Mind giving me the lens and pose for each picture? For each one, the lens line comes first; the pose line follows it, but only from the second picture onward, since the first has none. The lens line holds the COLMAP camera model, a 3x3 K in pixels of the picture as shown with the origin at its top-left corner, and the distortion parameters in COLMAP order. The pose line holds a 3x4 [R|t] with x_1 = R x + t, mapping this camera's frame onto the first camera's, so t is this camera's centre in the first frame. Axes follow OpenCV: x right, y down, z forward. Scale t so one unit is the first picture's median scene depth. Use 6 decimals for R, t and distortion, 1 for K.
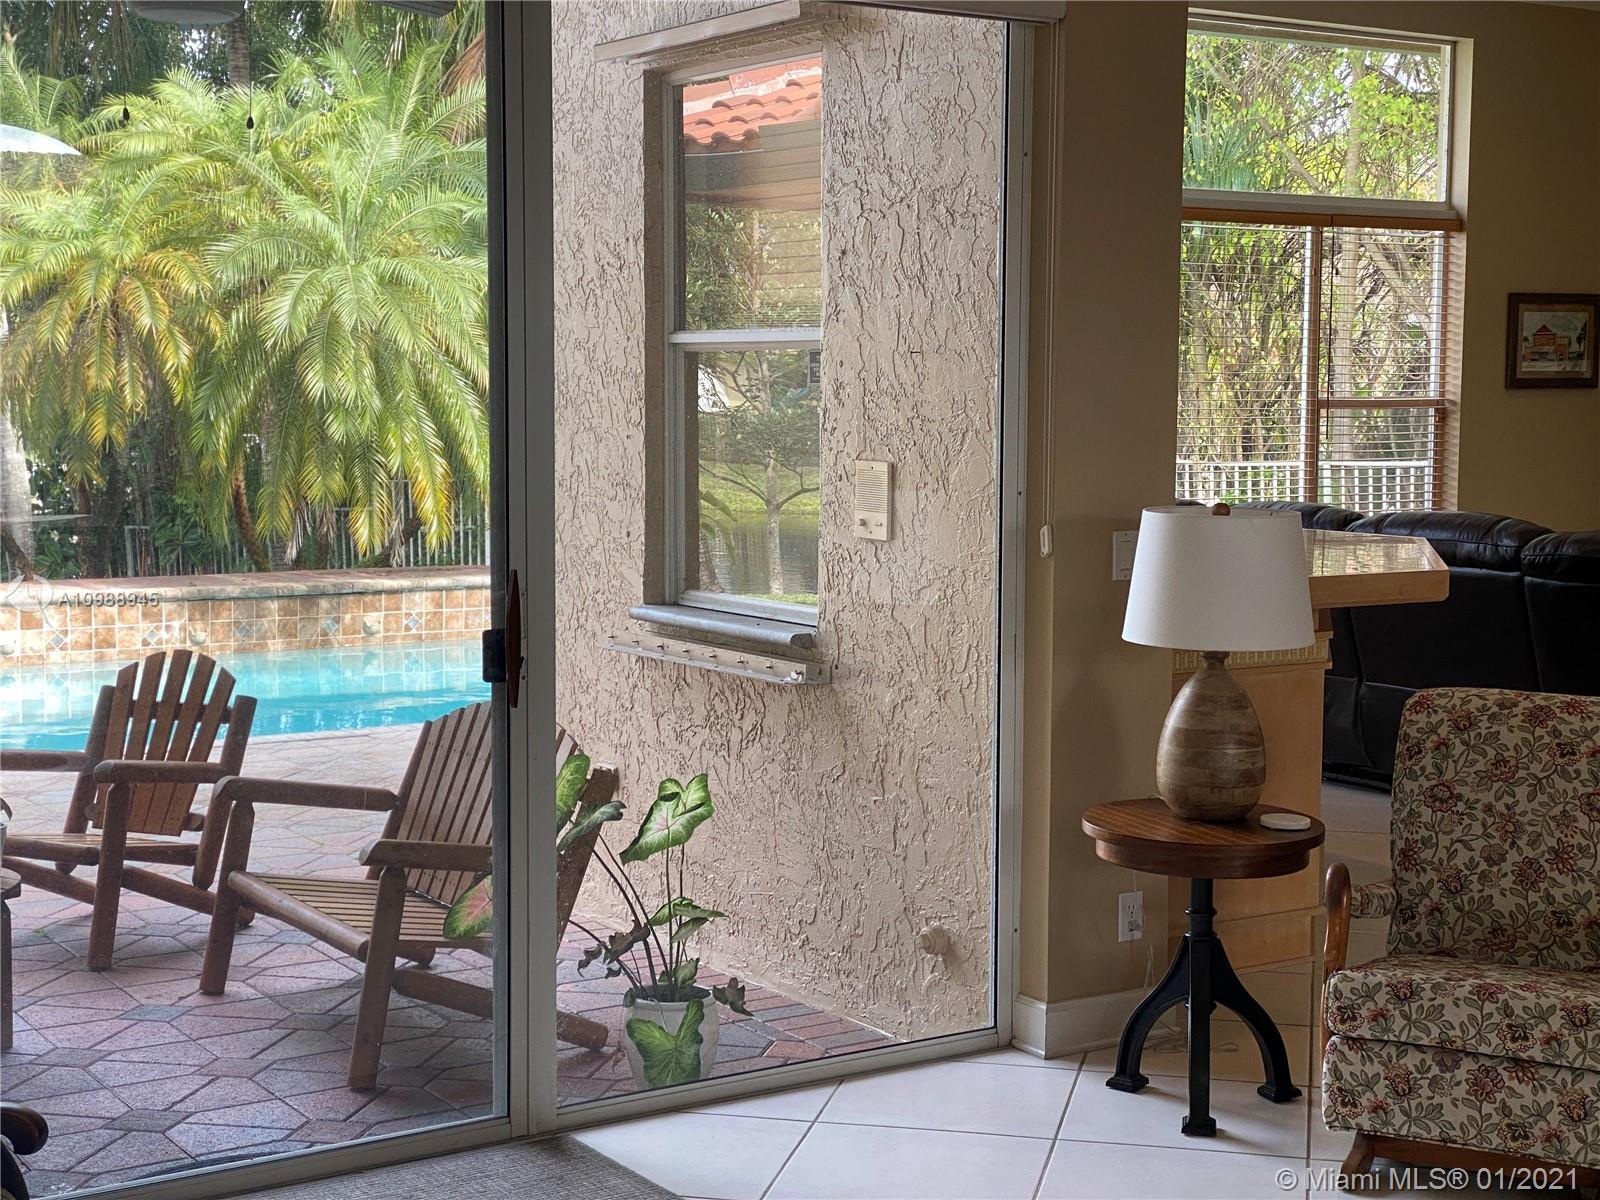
lens RADIAL K [[2463.9, 0, 800.0], [0, 2463.9, 600.0], [0, 0, 1]] dist [0.026631, 0.011959]
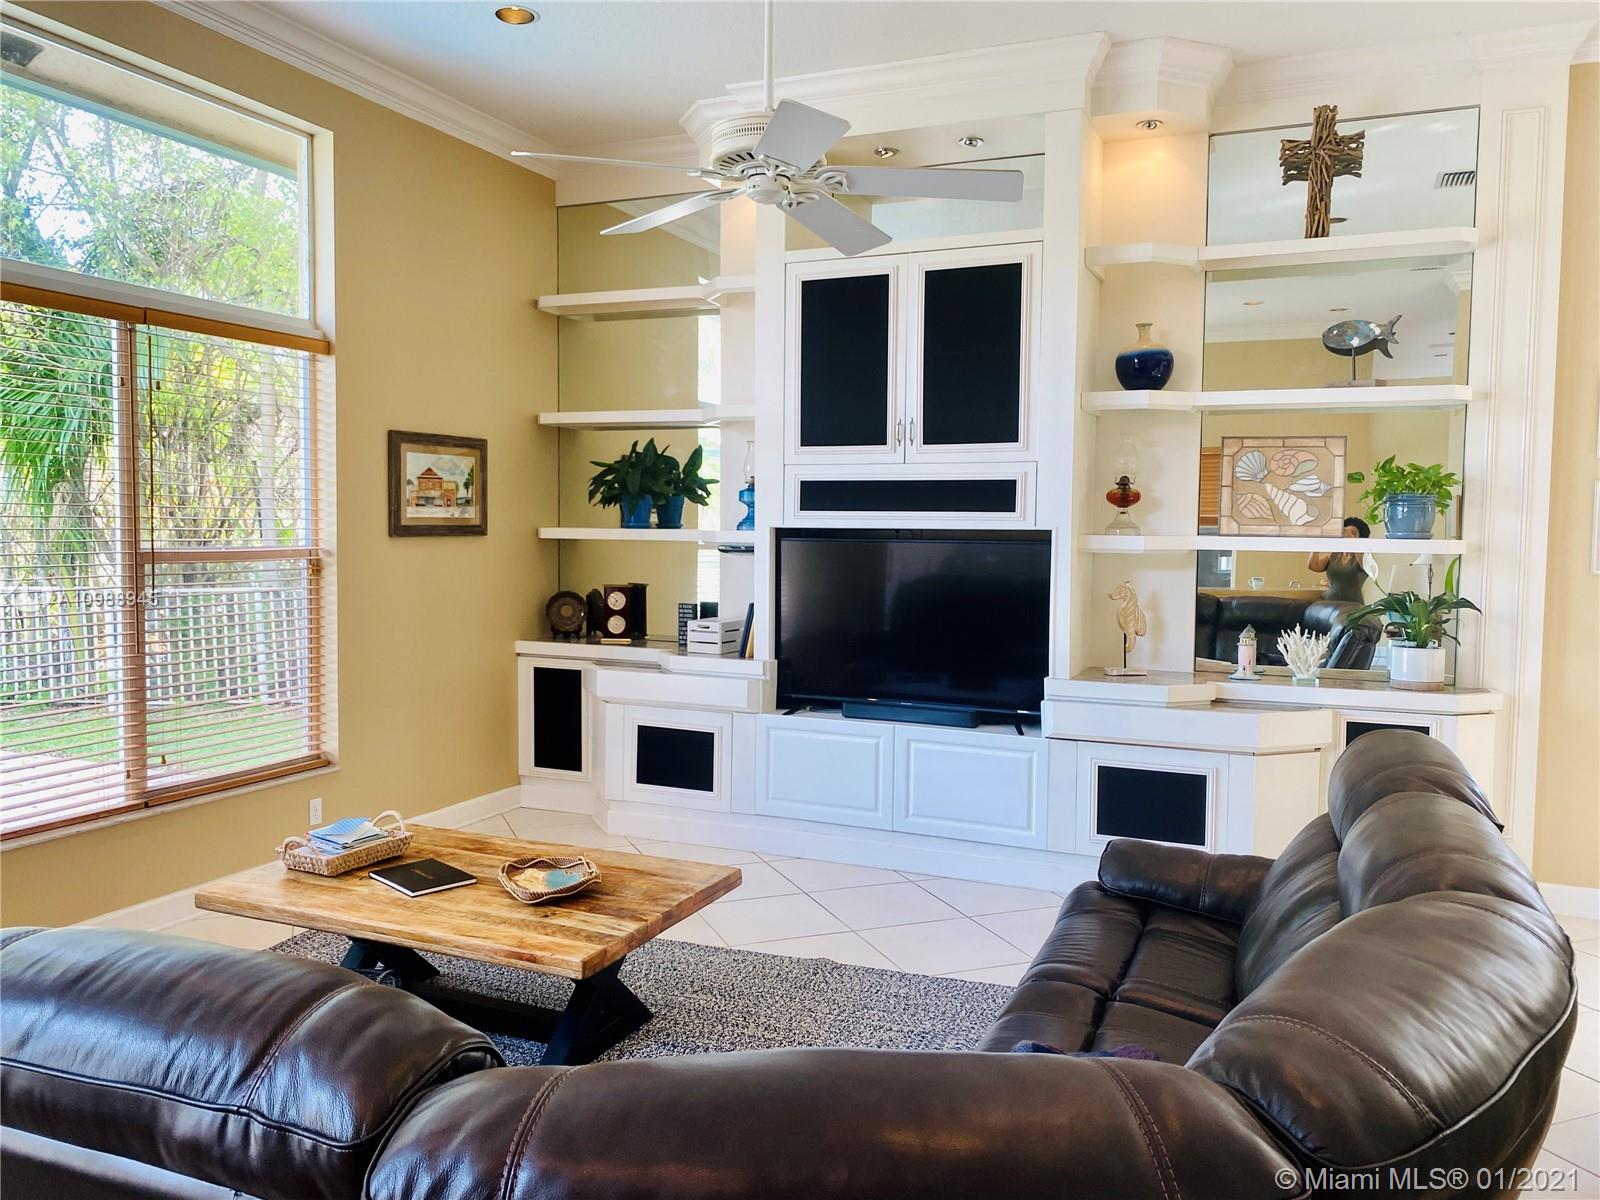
lens RADIAL K [[1224.1, 0, 800.0], [0, 1224.1, 600.0], [0, 0, 1]] dist [0.008986, 0.000216]
pose [[0.825722, -0.030091, 0.563273, 0.158701], [0.046740, 0.998792, -0.015161, -0.049258], [-0.562137, 0.038846, 0.826131, 0.554177]]
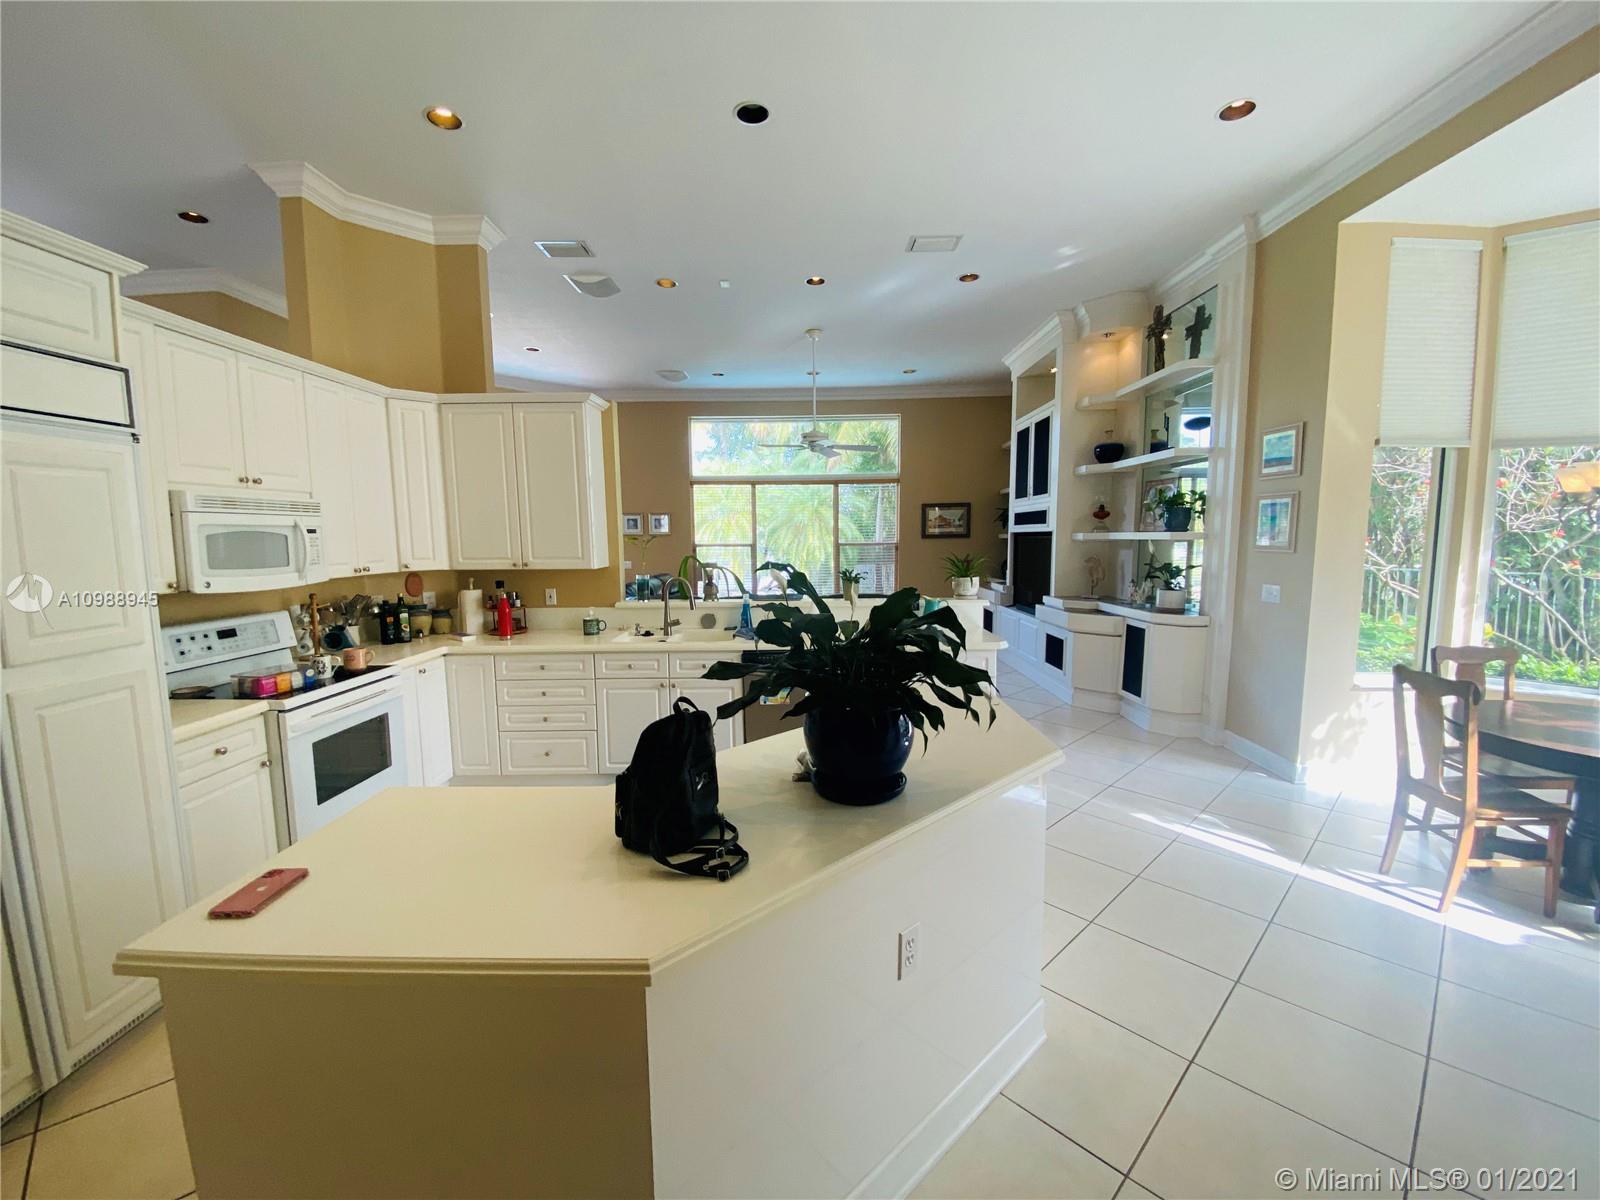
lens RADIAL K [[641.2, 0, 800.0], [0, 641.2, 600.0], [0, 0, 1]] dist [-0.000287, -0.000162]
pose [[0.836873, 0.036615, -0.546172, 0.571600], [-0.034361, 0.999307, 0.014343, -0.021905], [0.546318, 0.006764, 0.837551, 0.322568]]
